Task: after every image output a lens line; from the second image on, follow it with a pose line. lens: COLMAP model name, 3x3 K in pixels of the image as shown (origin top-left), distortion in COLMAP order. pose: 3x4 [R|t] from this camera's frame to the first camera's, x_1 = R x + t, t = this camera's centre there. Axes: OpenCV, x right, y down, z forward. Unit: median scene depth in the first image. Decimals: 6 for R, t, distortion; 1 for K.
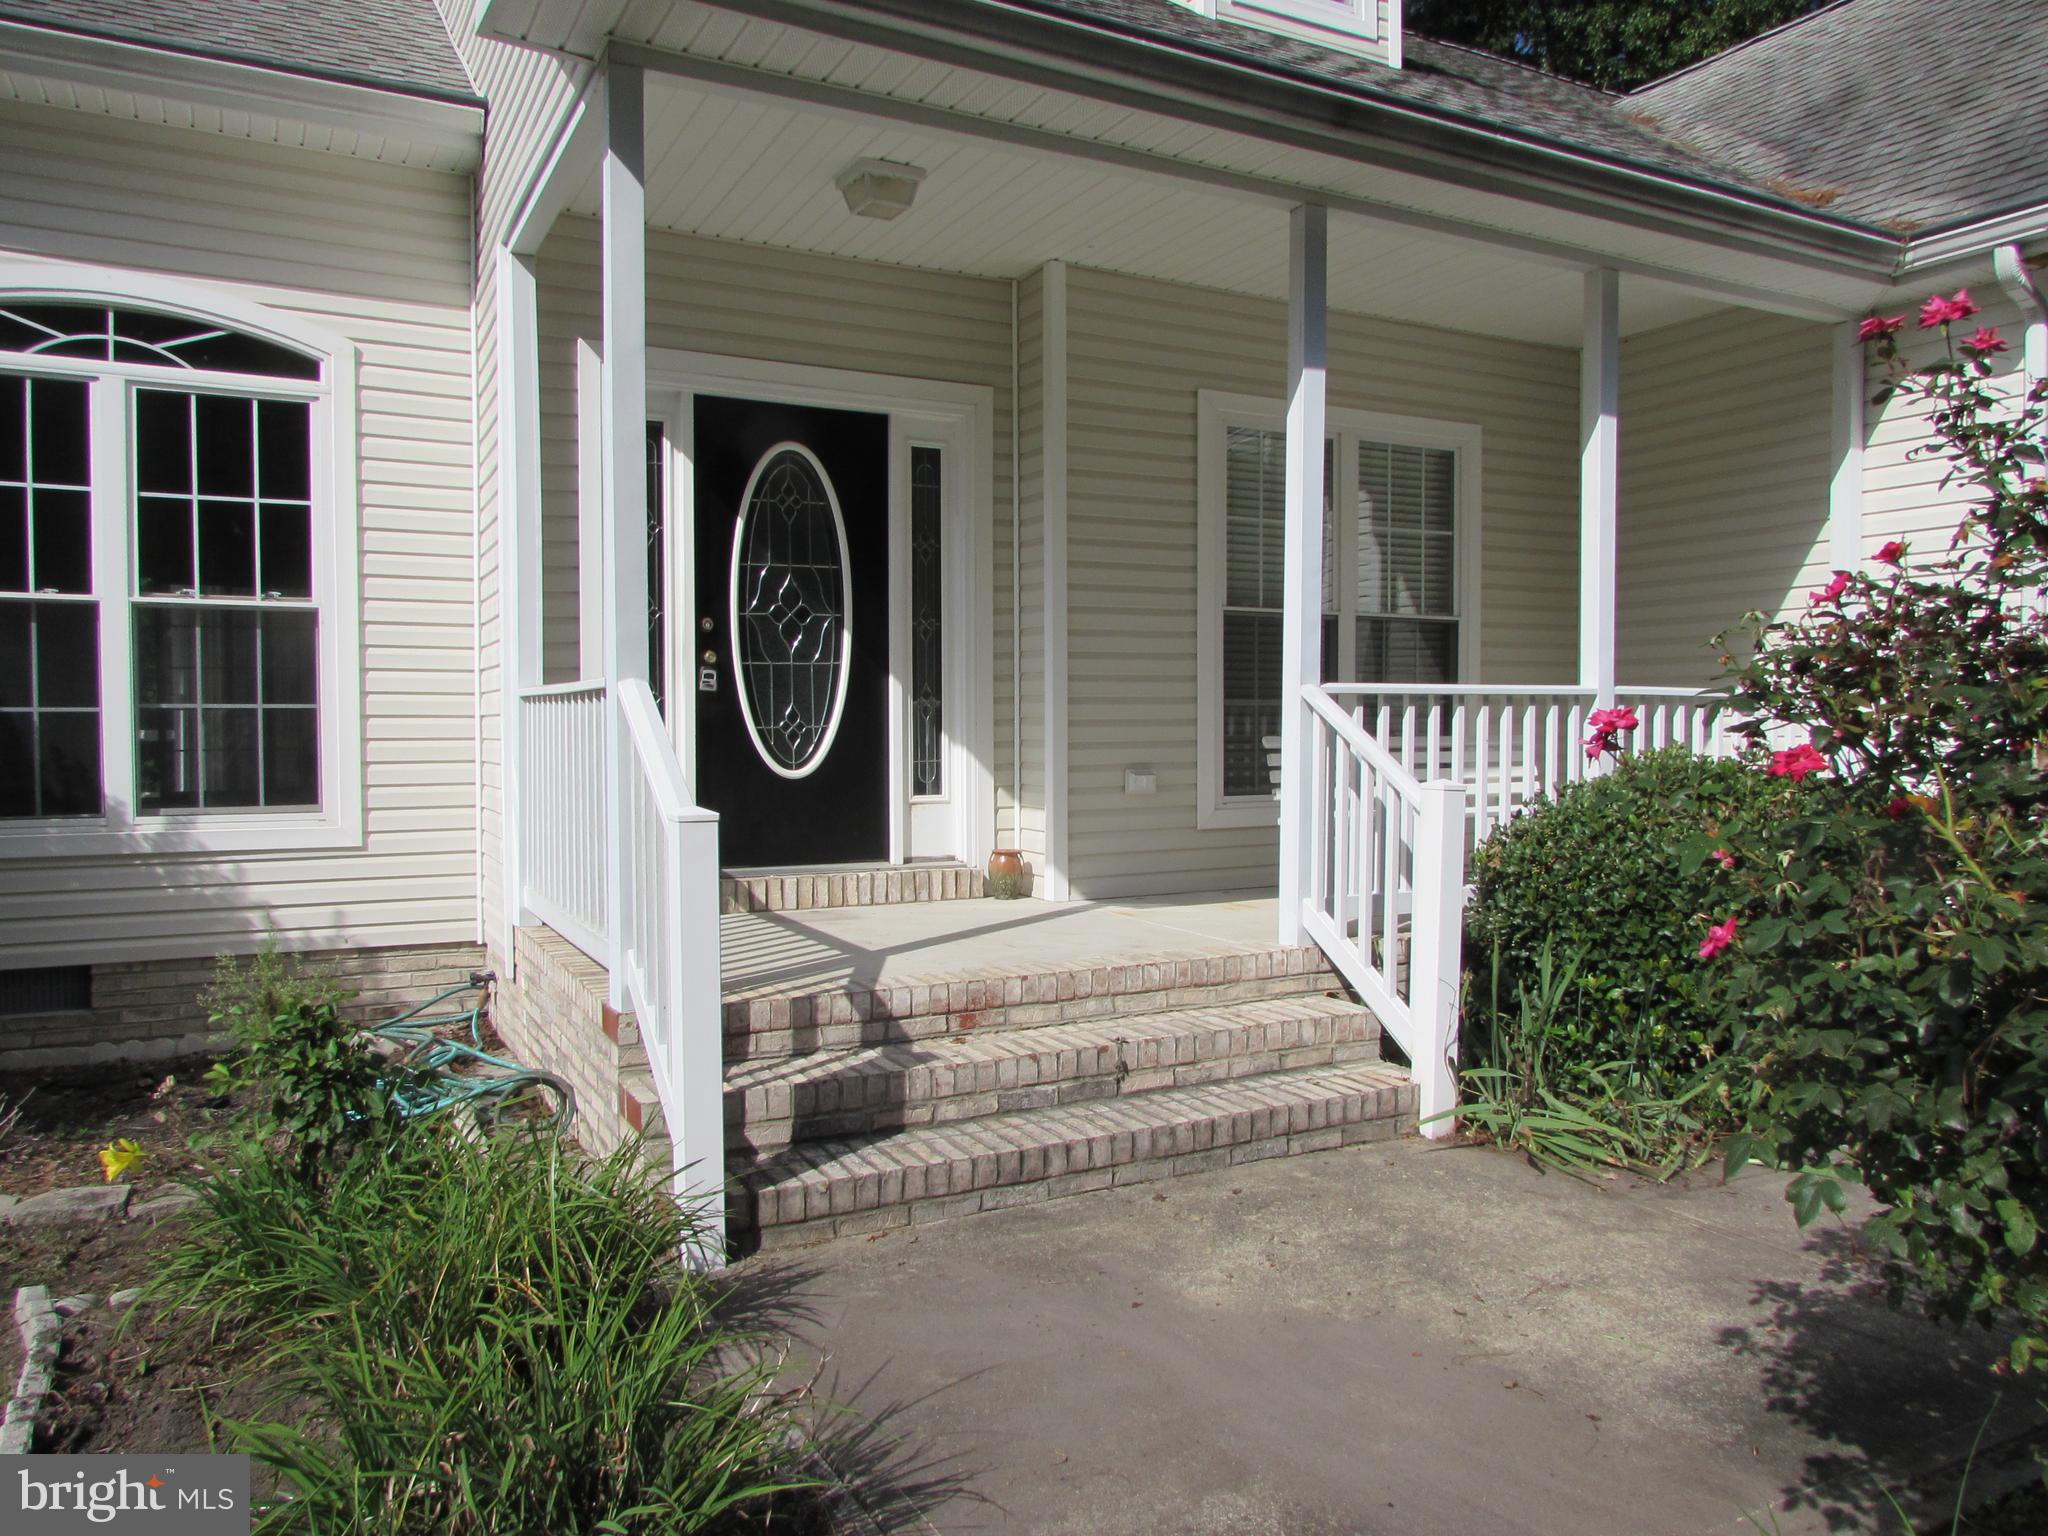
lens RADIAL K [[1444.1, 0, 1020.1], [0, 1444.1, 769.6], [0, 0, 1]] dist [-0.045597, 0.015788]
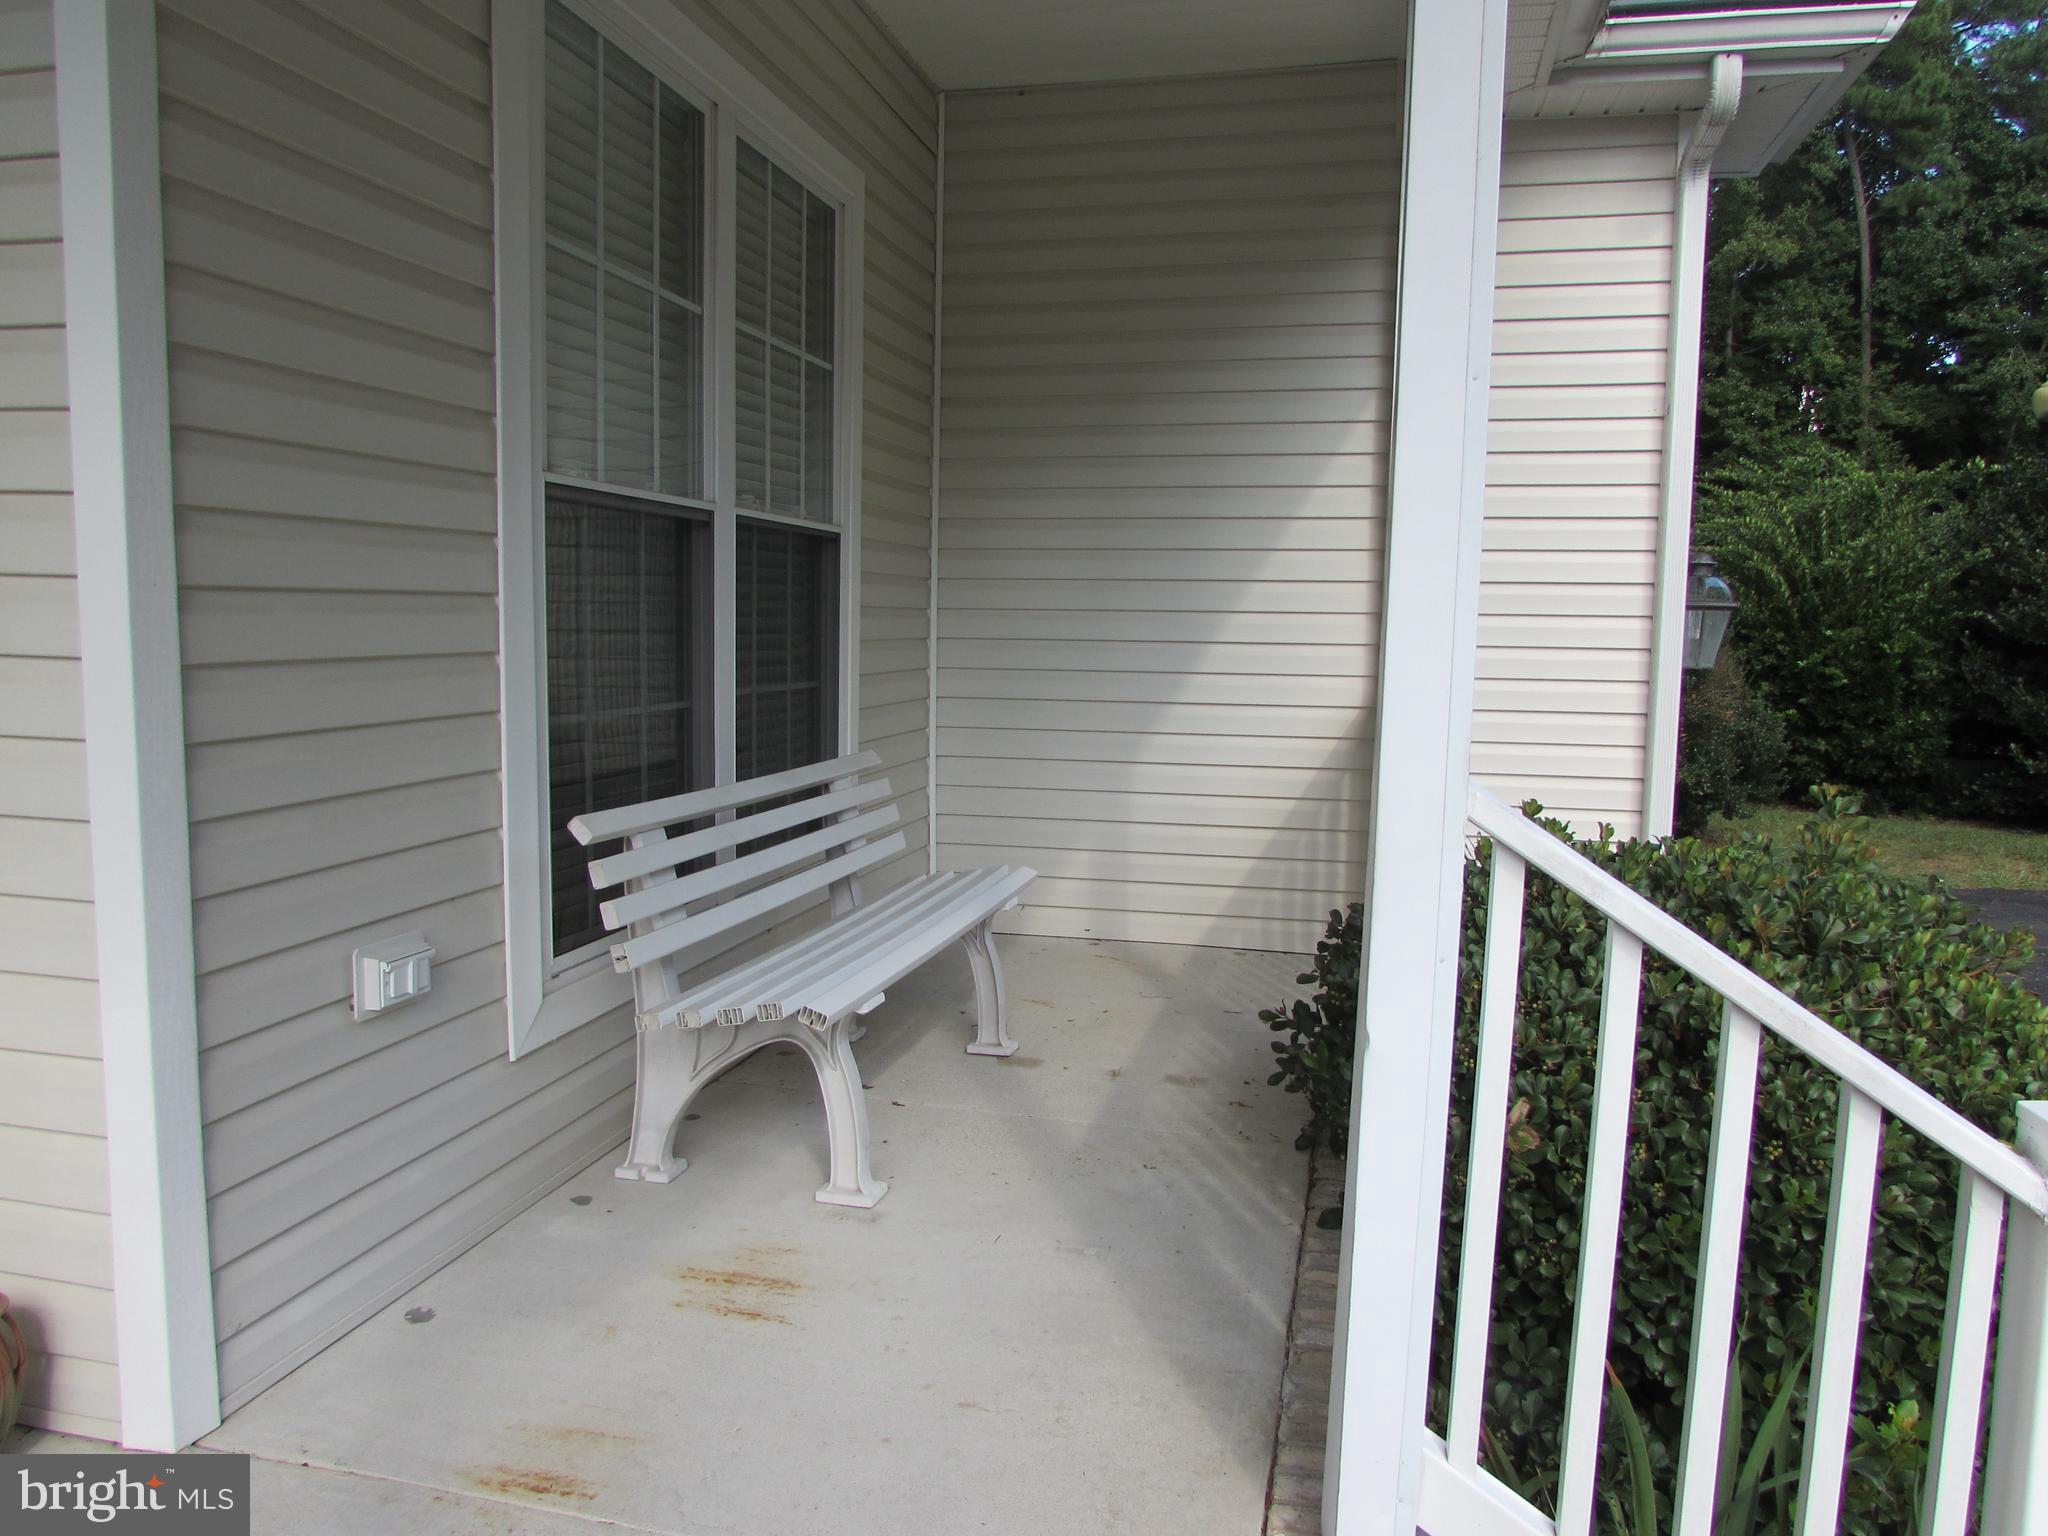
lens RADIAL K [[1444.1, 0, 1024.7], [0, 1444.1, 762.2], [0, 0, 1]] dist [-0.045597, 0.015788]
pose [[0.661272, -0.059274, 0.747801, -0.089044], [0.006751, 0.997303, 0.073080, -0.087076], [-0.750116, -0.043277, 0.659889, 0.902949]]
